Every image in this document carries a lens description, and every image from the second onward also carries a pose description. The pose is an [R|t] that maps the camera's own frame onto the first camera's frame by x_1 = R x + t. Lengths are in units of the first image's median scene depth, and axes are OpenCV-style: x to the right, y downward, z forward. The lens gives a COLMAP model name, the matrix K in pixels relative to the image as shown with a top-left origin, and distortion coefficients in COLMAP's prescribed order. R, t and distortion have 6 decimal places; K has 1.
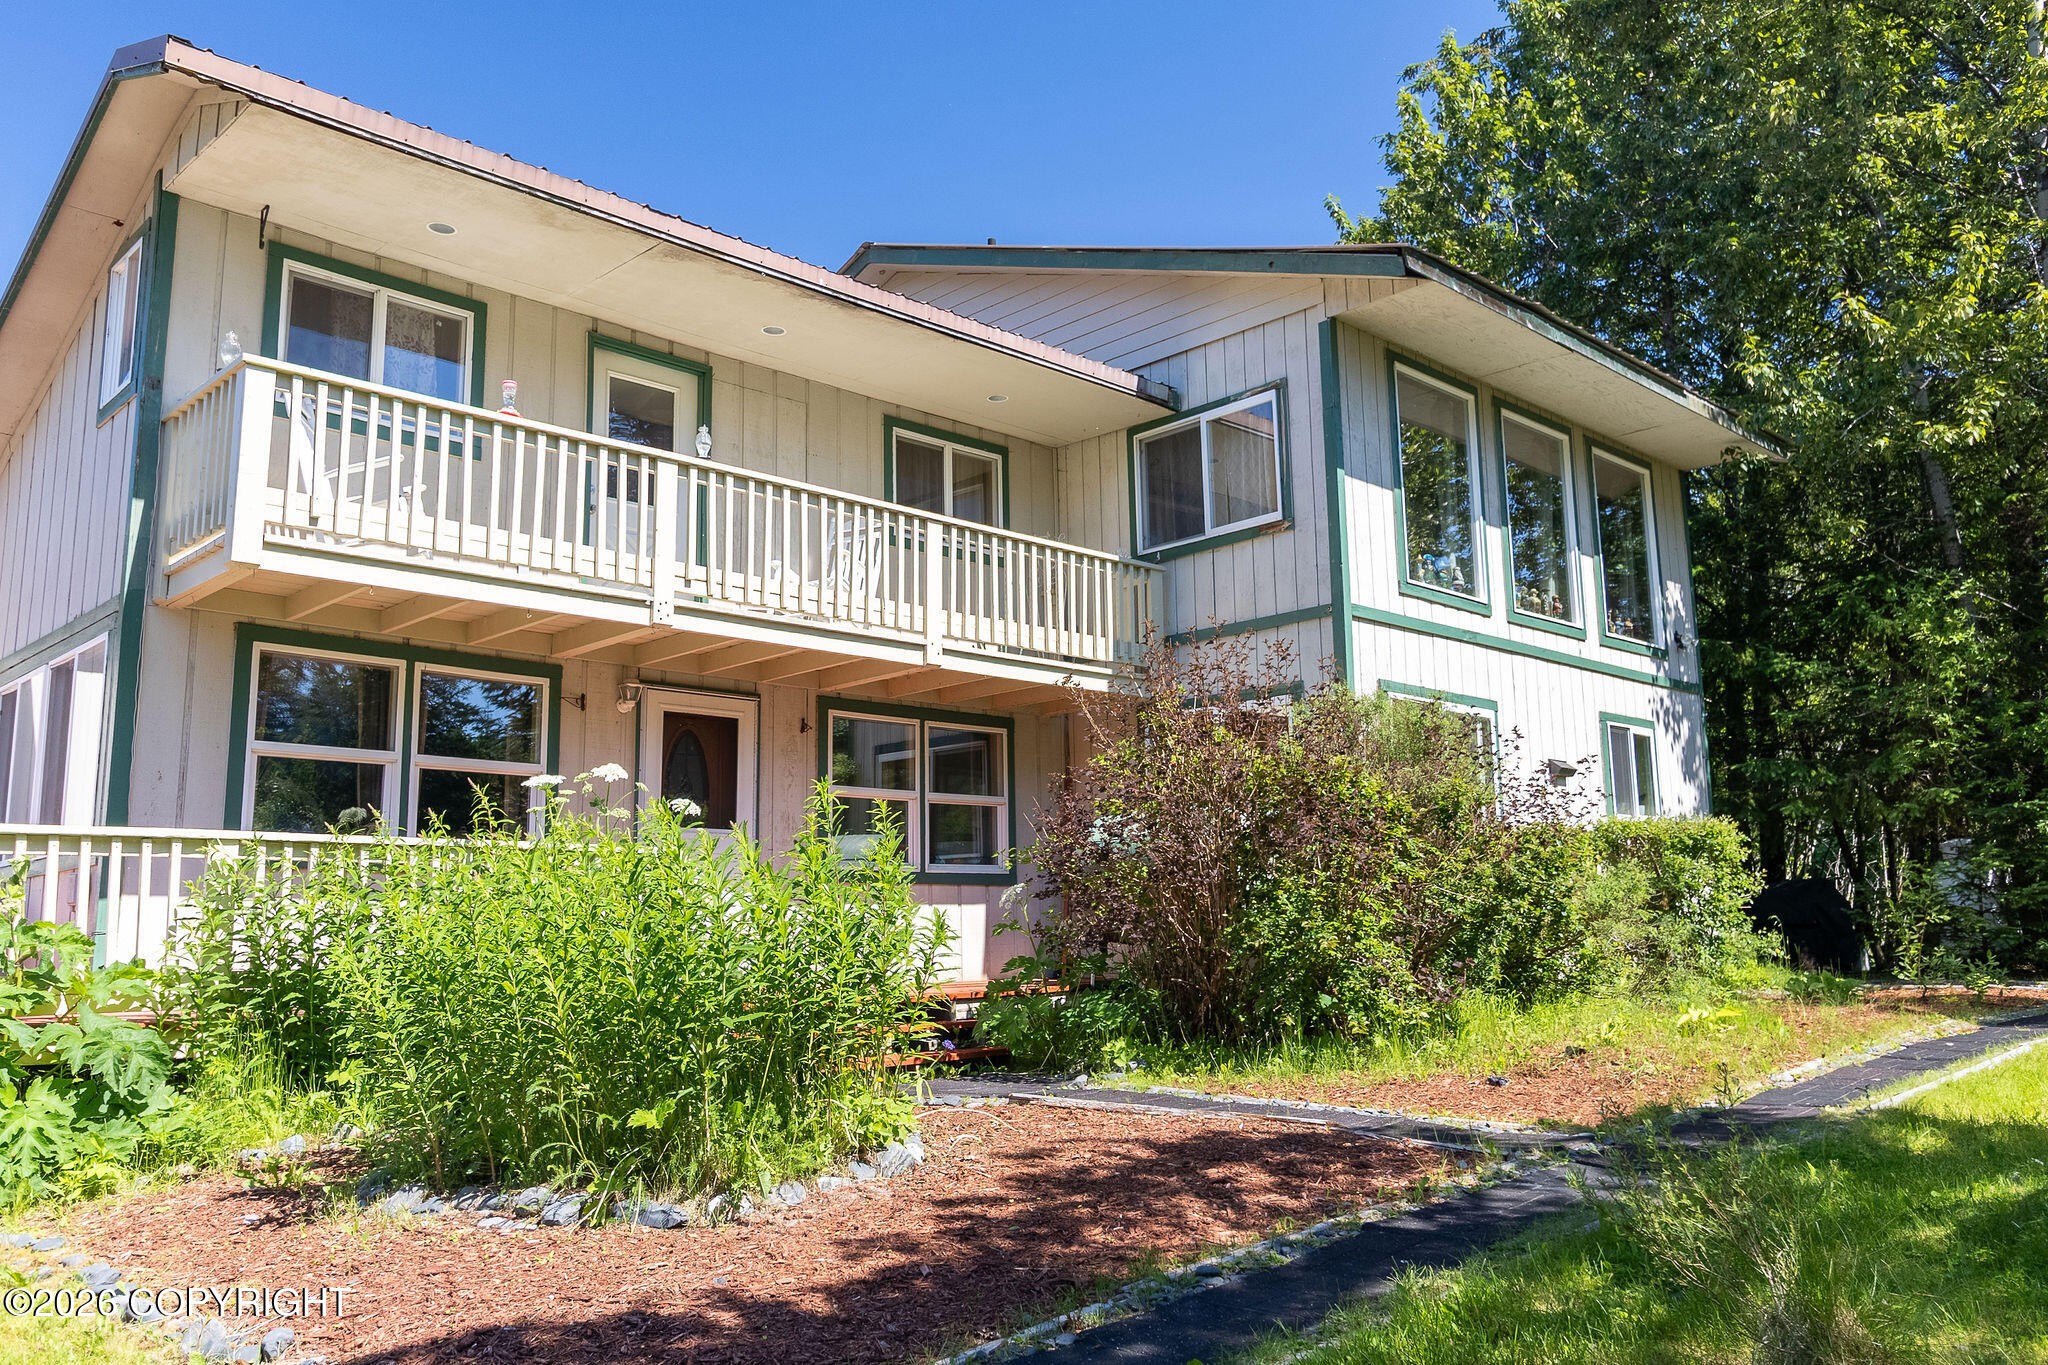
lens RADIAL K [[1617.8, 0, 1032.1], [0, 1617.8, 686.3], [0, 0, 1]] dist [0.000117, 0.004411]
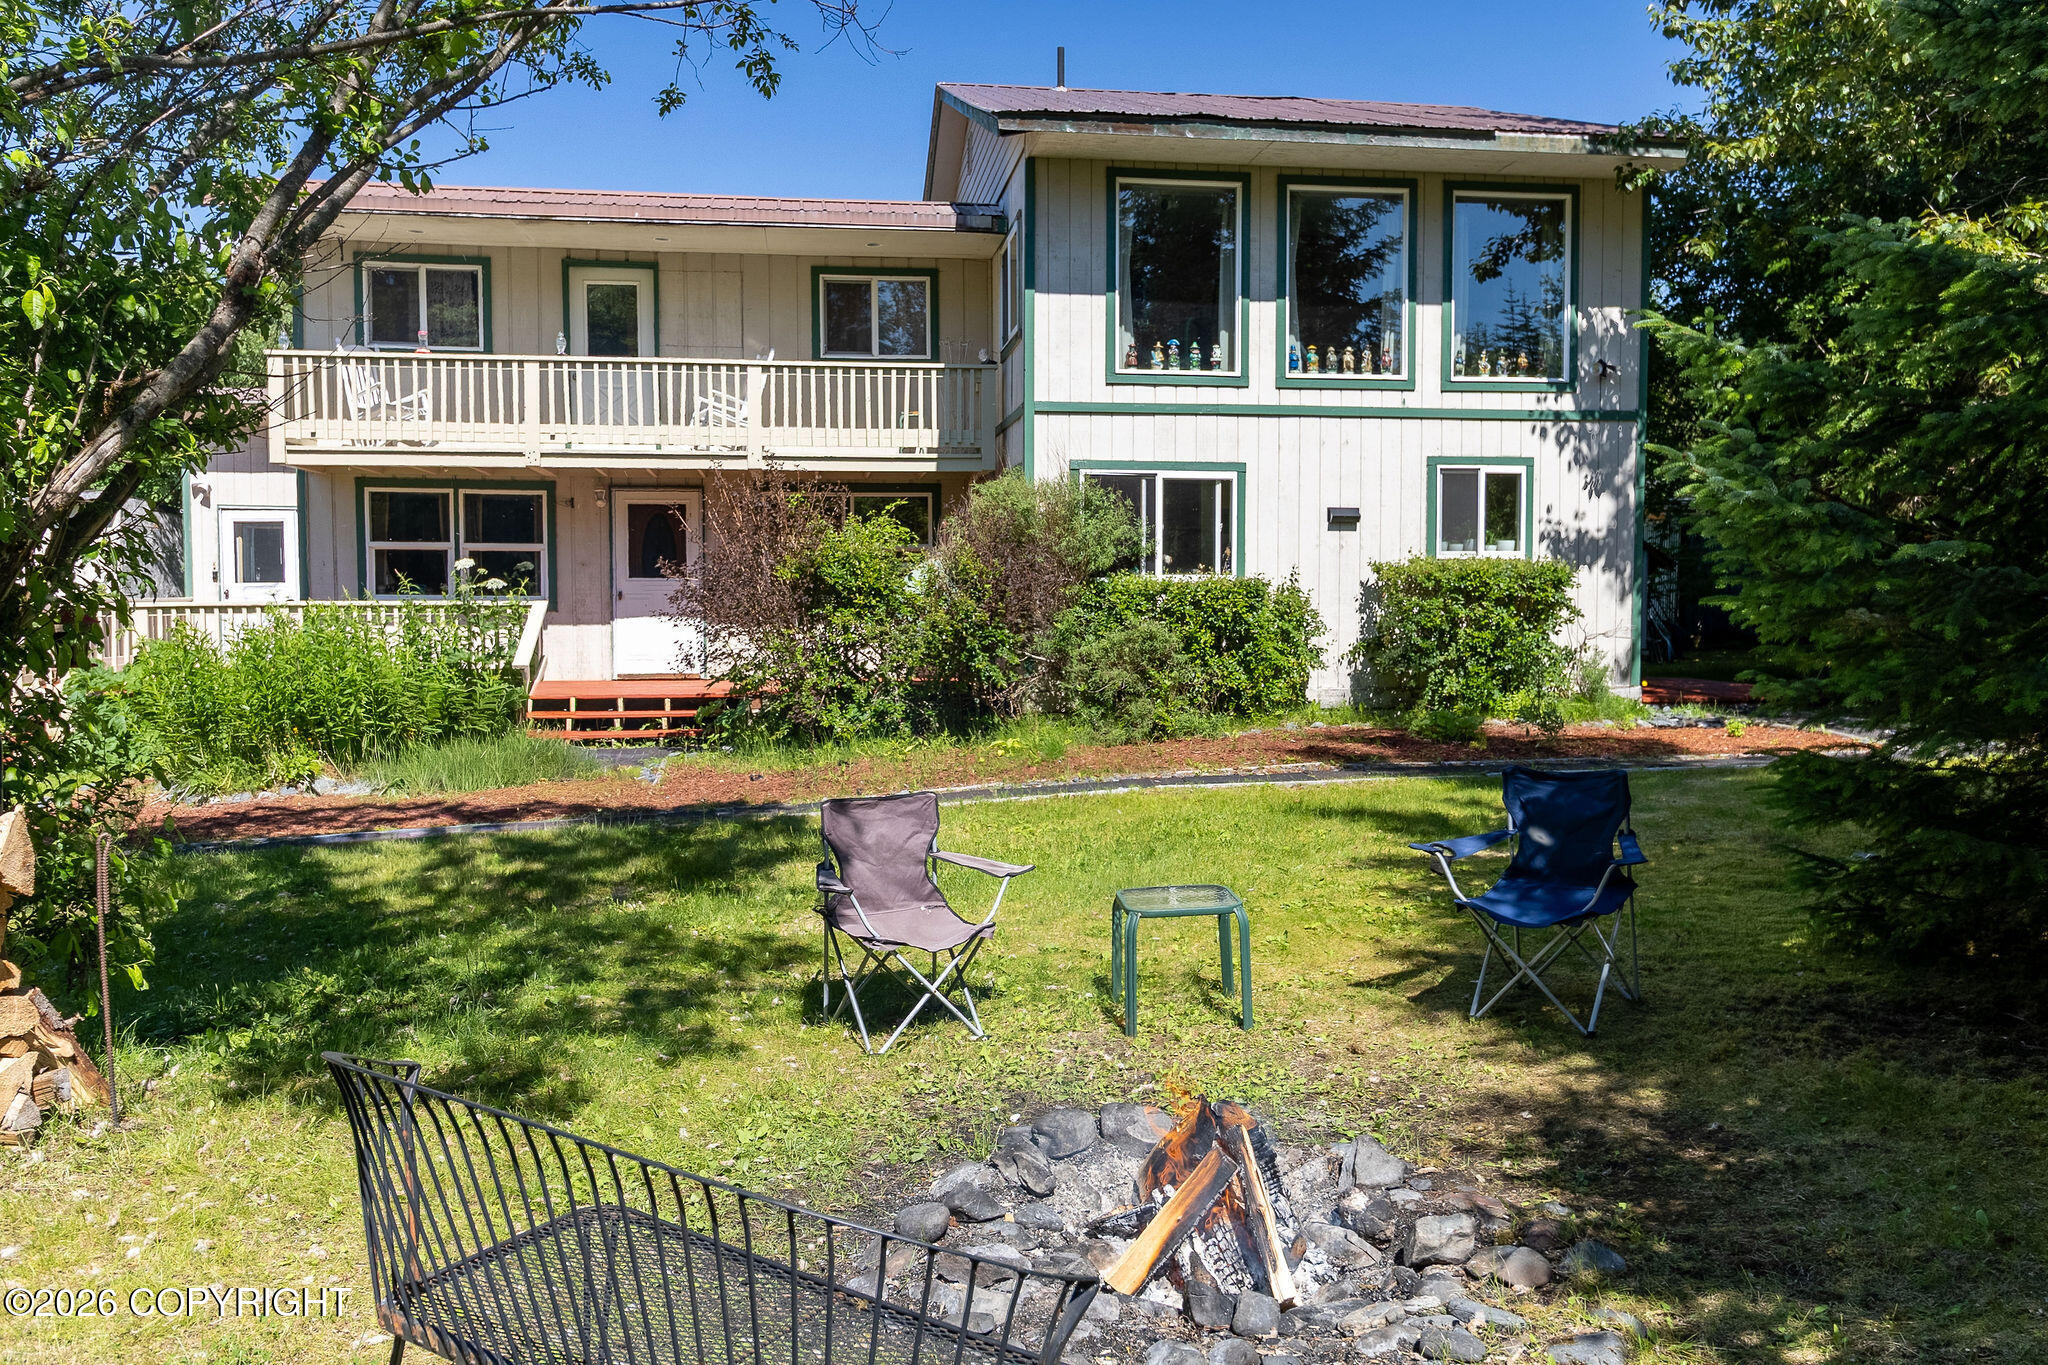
lens RADIAL K [[1617.8, 0, 1032.1], [0, 1617.8, 686.3], [0, 0, 1]] dist [0.000117, 0.004411]
pose [[0.806621, 0.051751, -0.588799, 1.352499], [0.082292, 0.976625, 0.198573, -0.121699], [0.585312, -0.208627, 0.783508, -0.039631]]
